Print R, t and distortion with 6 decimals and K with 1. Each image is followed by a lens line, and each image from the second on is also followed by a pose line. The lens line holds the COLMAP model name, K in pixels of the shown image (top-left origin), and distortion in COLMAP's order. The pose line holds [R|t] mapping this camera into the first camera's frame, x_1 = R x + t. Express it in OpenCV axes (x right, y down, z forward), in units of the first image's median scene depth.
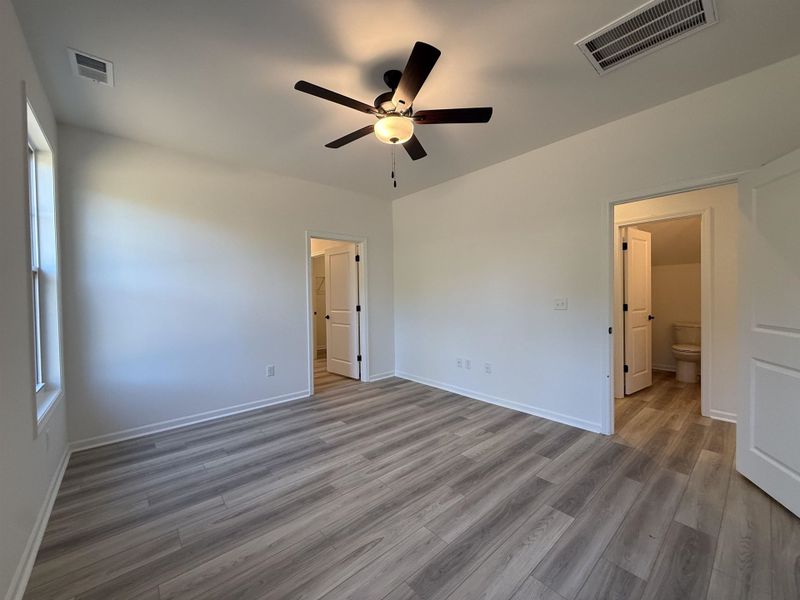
lens RADIAL K [[321.2, 0, 396.3], [0, 321.2, 297.0], [0, 0, 1]] dist [0.000520, 0.000607]
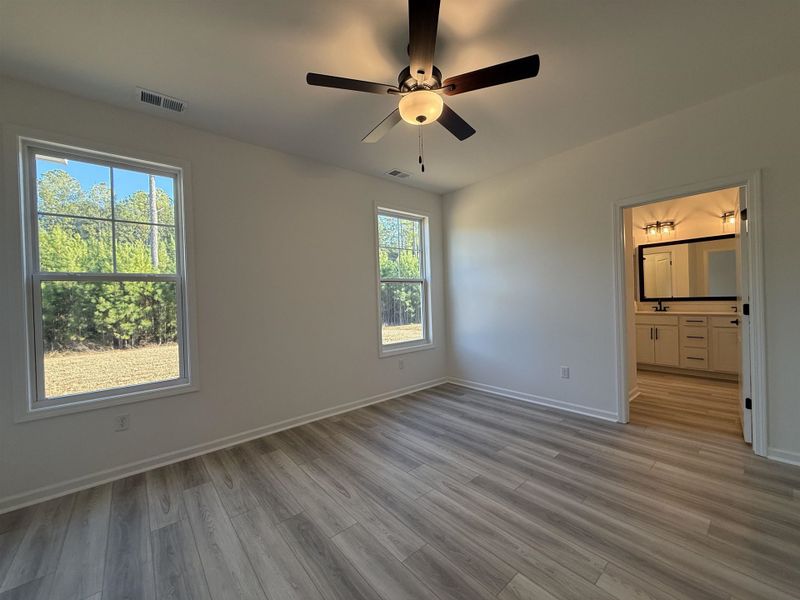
lens RADIAL K [[321.2, 0, 400.2], [0, 321.2, 294.9], [0, 0, 1]] dist [0.000520, 0.000607]
pose [[-0.013703, 0.006923, -0.999882, 0.717648], [0.023595, 0.999700, 0.006599, -0.007671], [0.999628, -0.023502, -0.013862, 0.761594]]
